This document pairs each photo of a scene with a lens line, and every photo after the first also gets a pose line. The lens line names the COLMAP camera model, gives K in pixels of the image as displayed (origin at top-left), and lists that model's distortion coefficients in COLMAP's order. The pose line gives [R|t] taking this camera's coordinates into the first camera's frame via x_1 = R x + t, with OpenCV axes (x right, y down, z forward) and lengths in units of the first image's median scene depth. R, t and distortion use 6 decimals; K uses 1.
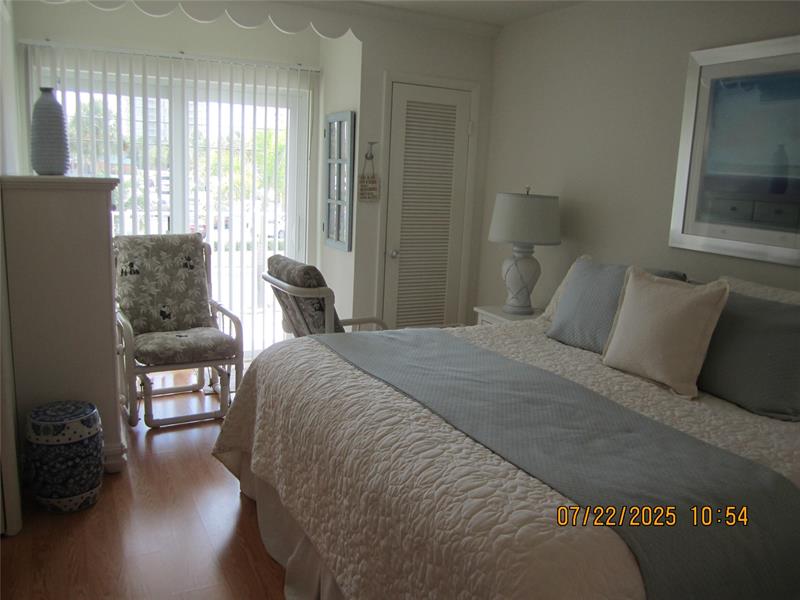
lens RADIAL K [[658.5, 0, 395.9], [0, 658.5, 296.4], [0, 0, 1]] dist [-0.060823, 0.013349]
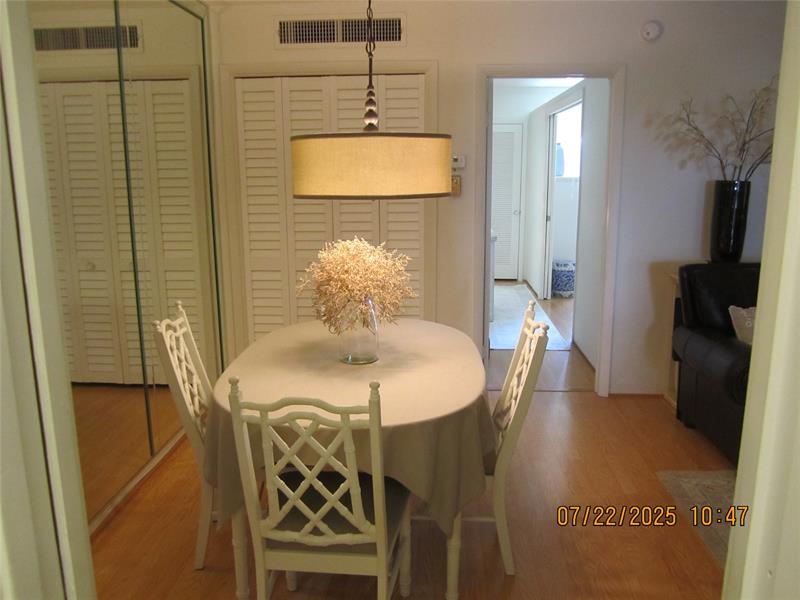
lens RADIAL K [[654.2, 0, 397.8], [0, 654.2, 313.3], [0, 0, 1]] dist [-0.058265, 0.004110]
pose [[0.860859, 0.065234, -0.504645, 0.220271], [-0.054141, 0.997861, 0.036633, 0.255917], [0.505955, -0.004213, 0.862549, -1.342945]]
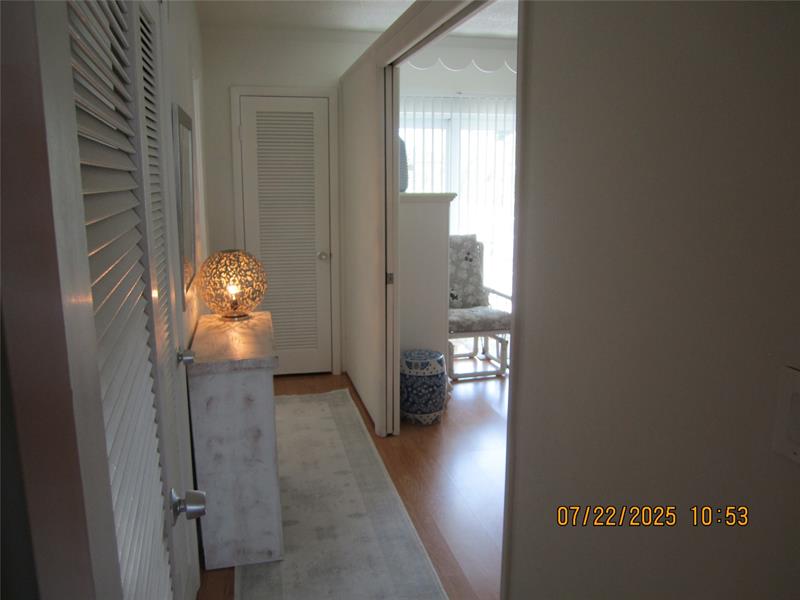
lens RADIAL K [[658.5, 0, 395.9], [0, 658.5, 296.4], [0, 0, 1]] dist [-0.060823, 0.013349]
pose [[0.969330, 0.002161, -0.245755, -0.160191], [-0.005114, 0.999922, -0.011377, 0.048825], [0.245711, 0.012284, 0.969265, -0.332719]]
